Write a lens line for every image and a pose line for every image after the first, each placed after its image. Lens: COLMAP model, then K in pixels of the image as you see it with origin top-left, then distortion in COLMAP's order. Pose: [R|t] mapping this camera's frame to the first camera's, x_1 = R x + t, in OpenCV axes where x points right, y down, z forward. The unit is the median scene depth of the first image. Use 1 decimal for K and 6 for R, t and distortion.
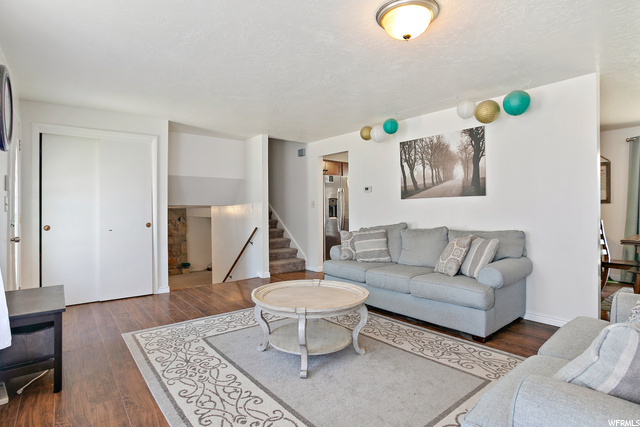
lens RADIAL K [[325.4, 0, 320.0], [0, 325.4, 213.5], [0, 0, 1]] dist [-0.105850, -0.000051]
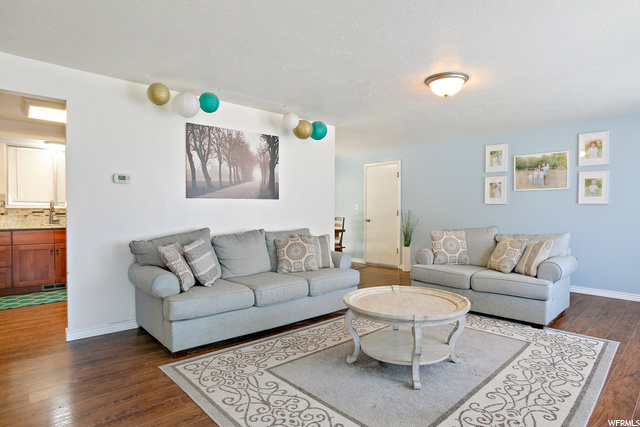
lens RADIAL K [[357.0, 0, 320.0], [0, 357.0, 213.5], [0, 0, 1]] dist [-0.053793, 0.000547]
pose [[-0.055342, -0.002893, 0.998463, -0.722089], [0.010897, 0.999935, 0.003501, -0.008080], [-0.998408, 0.011074, -0.055307, 0.887129]]
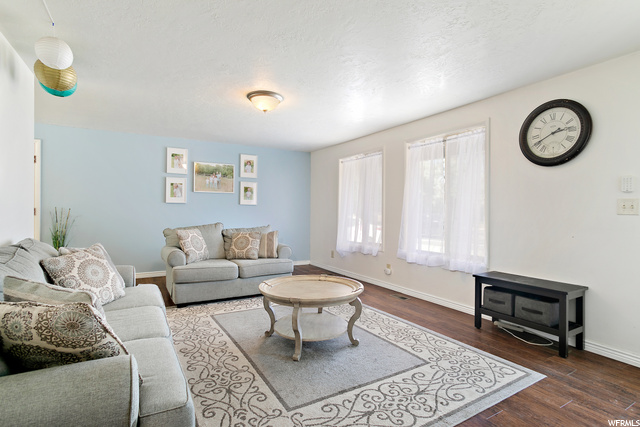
lens RADIAL K [[326.3, 0, 320.0], [0, 326.3, 213.5], [0, 0, 1]] dist [0.001399, 0.000230]
pose [[-0.988404, -0.007298, 0.151671, -0.158223], [-0.003603, 0.999690, 0.024622, -0.025127], [-0.151804, 0.023790, -0.988124, 1.447918]]
